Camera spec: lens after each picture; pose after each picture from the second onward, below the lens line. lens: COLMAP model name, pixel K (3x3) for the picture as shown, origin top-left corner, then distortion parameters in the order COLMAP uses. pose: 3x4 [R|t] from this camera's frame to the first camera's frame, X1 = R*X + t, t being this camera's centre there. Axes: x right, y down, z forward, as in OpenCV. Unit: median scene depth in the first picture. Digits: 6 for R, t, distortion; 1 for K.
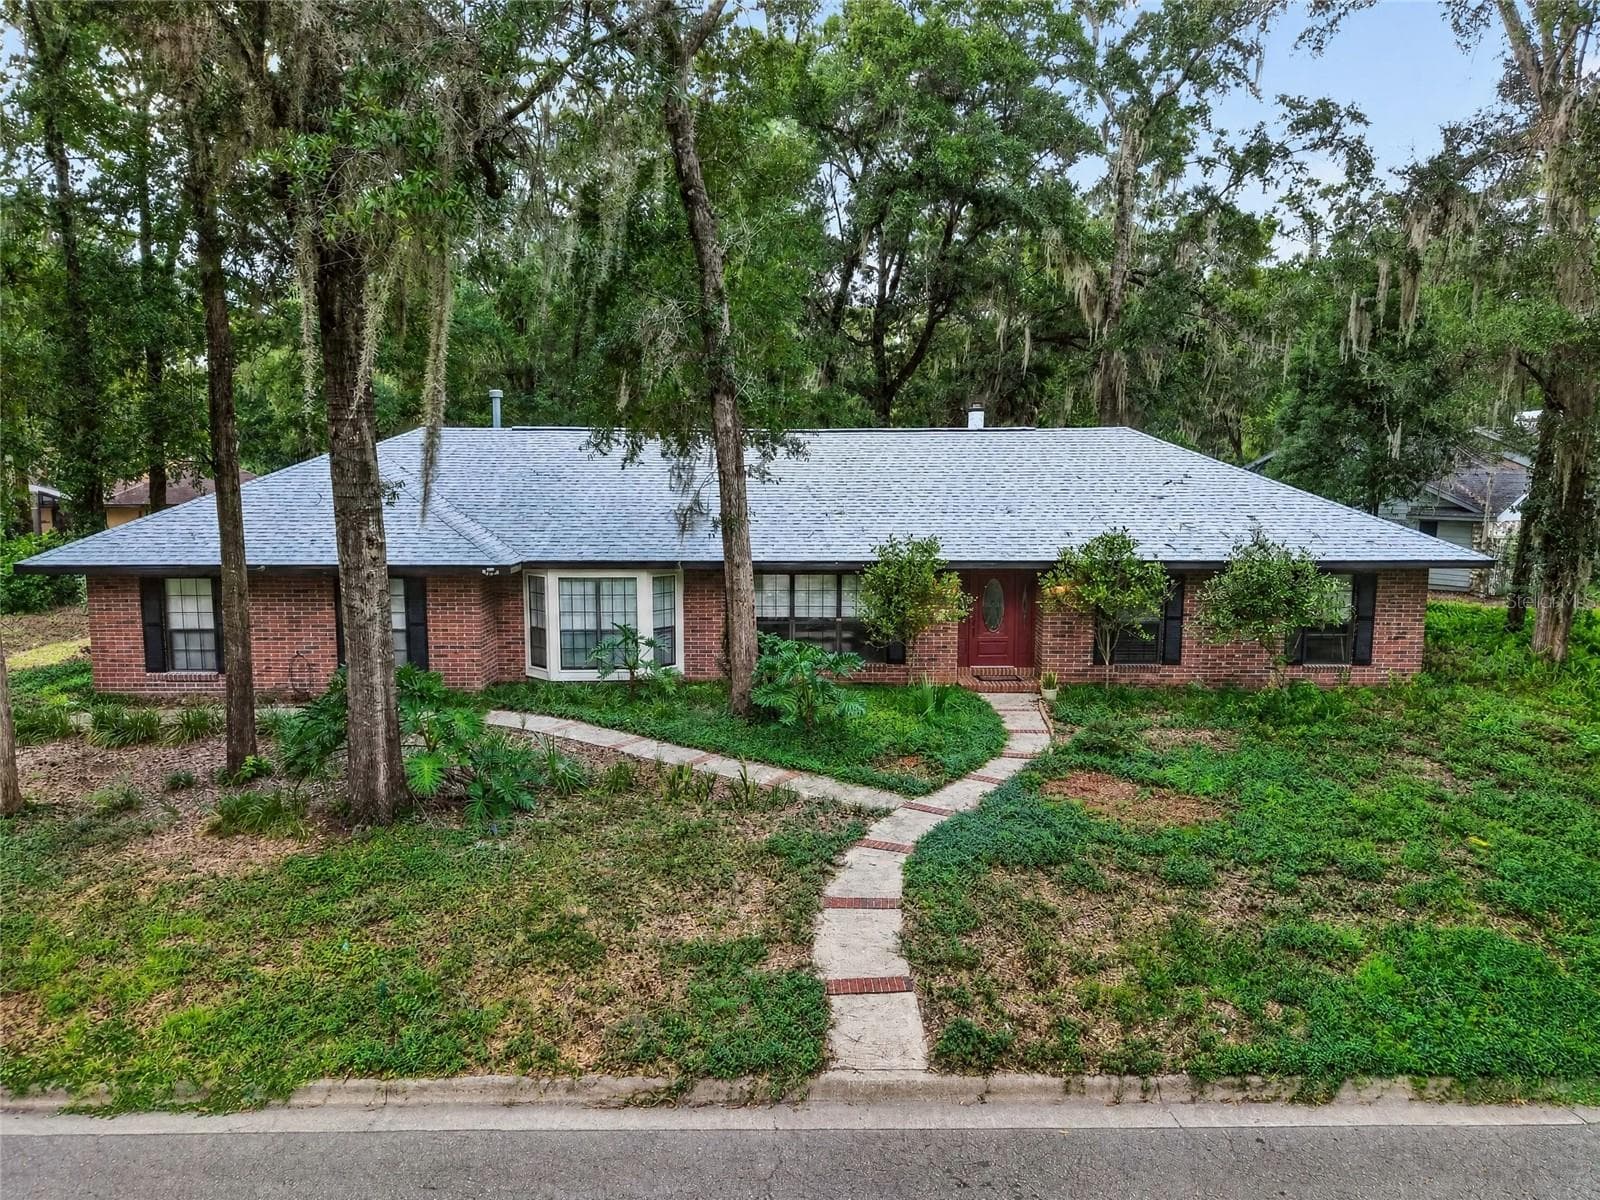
lens RADIAL K [[1103.7, 0, 796.7], [0, 1103.7, 605.4], [0, 0, 1]] dist [0.051503, -0.074422]
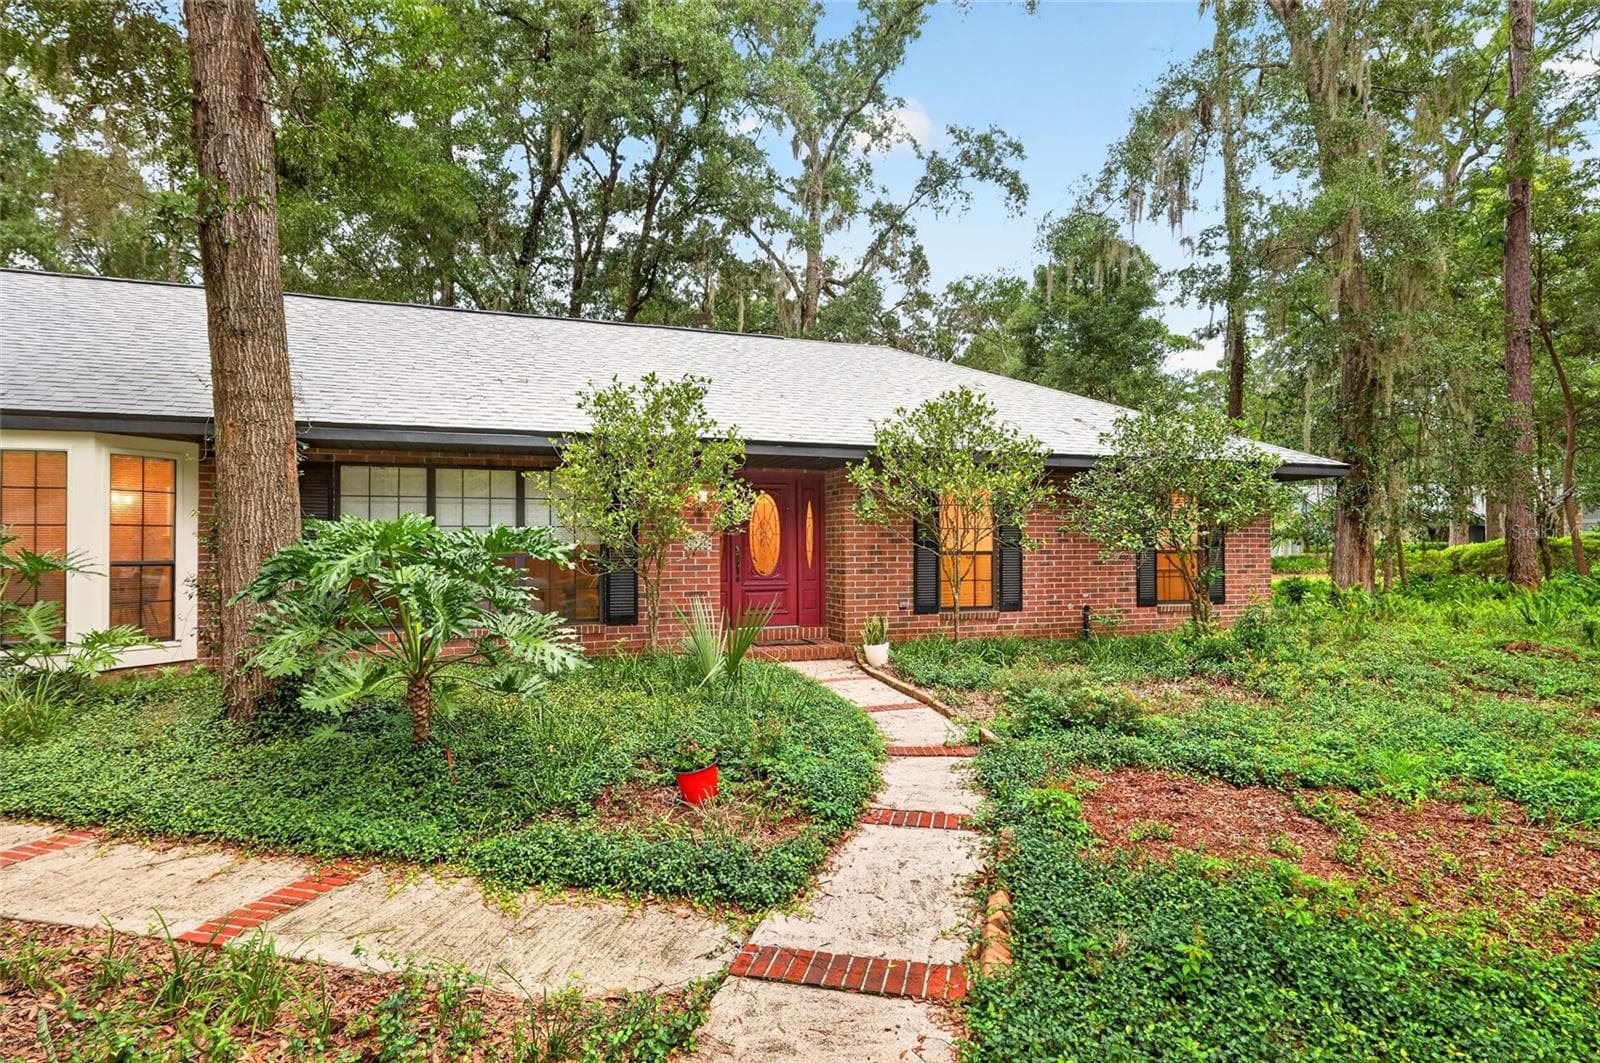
lens RADIAL K [[816.2, 0, 807.9], [0, 816.2, 540.0], [0, 0, 1]] dist [-0.001115, -0.000326]
pose [[0.937719, -0.004890, 0.347360, 0.052121], [0.056715, 0.988641, -0.139186, 0.122360], [-0.342734, 0.150218, 0.927345, 0.901033]]
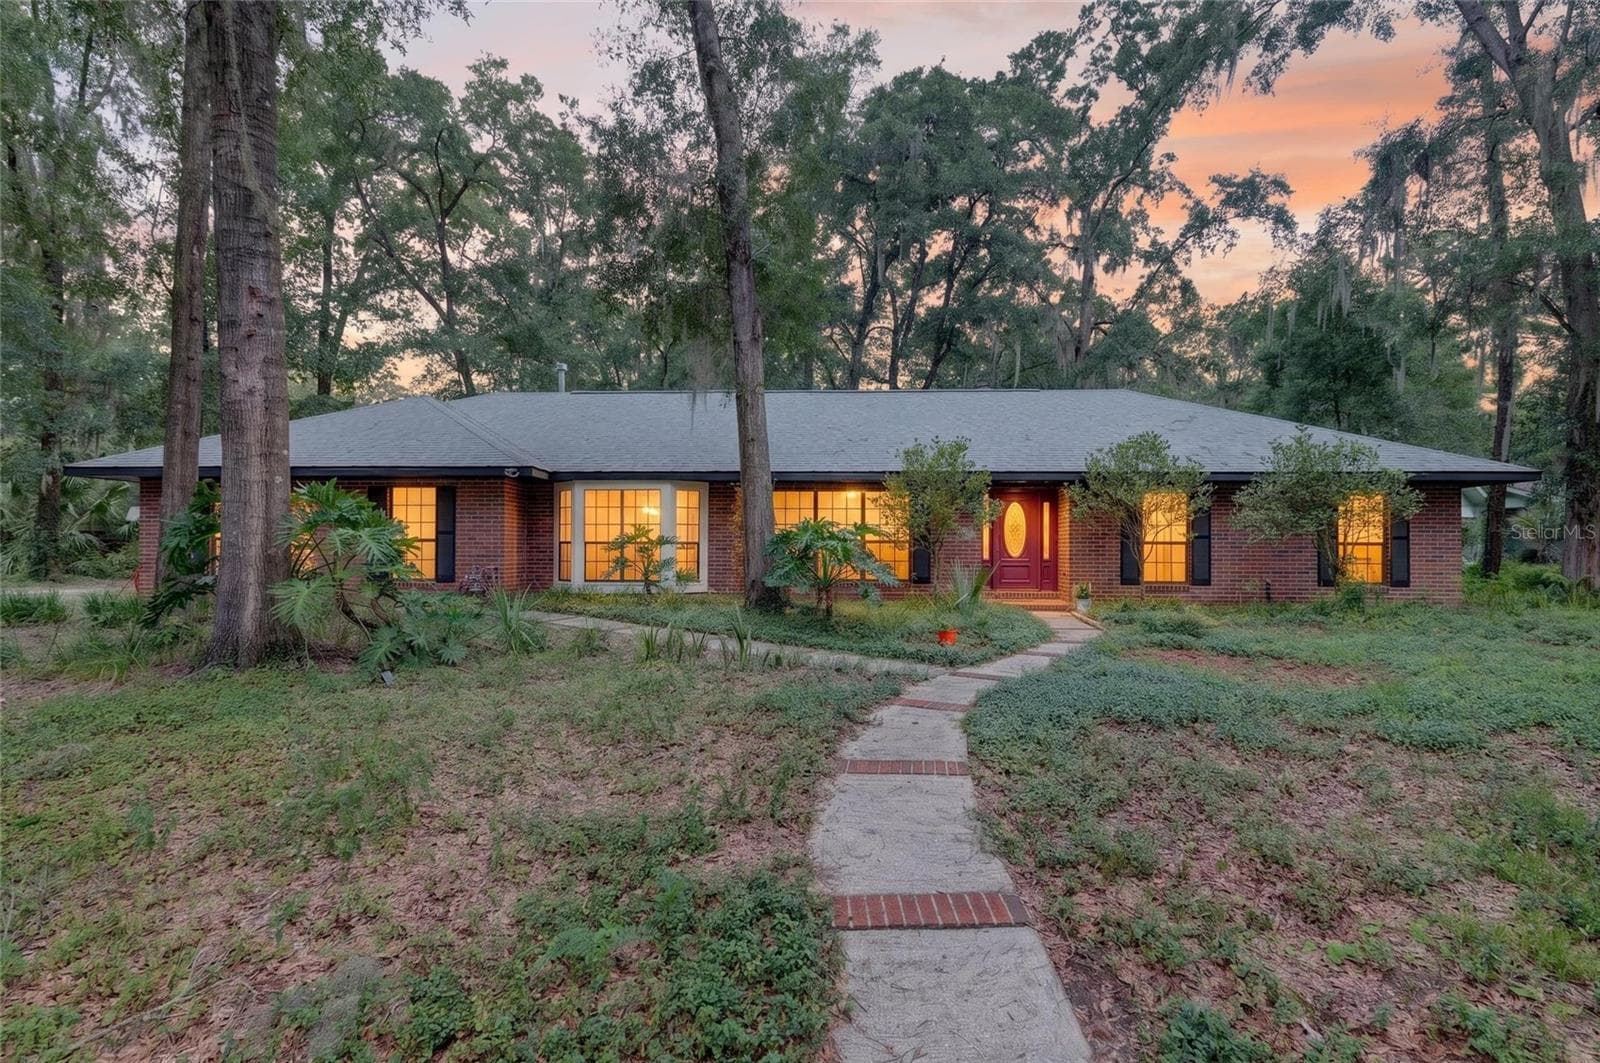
lens RADIAL K [[745.8, 0, 800.0], [0, 745.8, 531.5], [0, 0, 1]] dist [-0.000475, -0.000286]
pose [[0.998990, 0.004163, -0.044741, 0.020497], [-0.011324, 0.986886, -0.161020, 0.190335], [0.043484, 0.161364, 0.985937, 0.534730]]
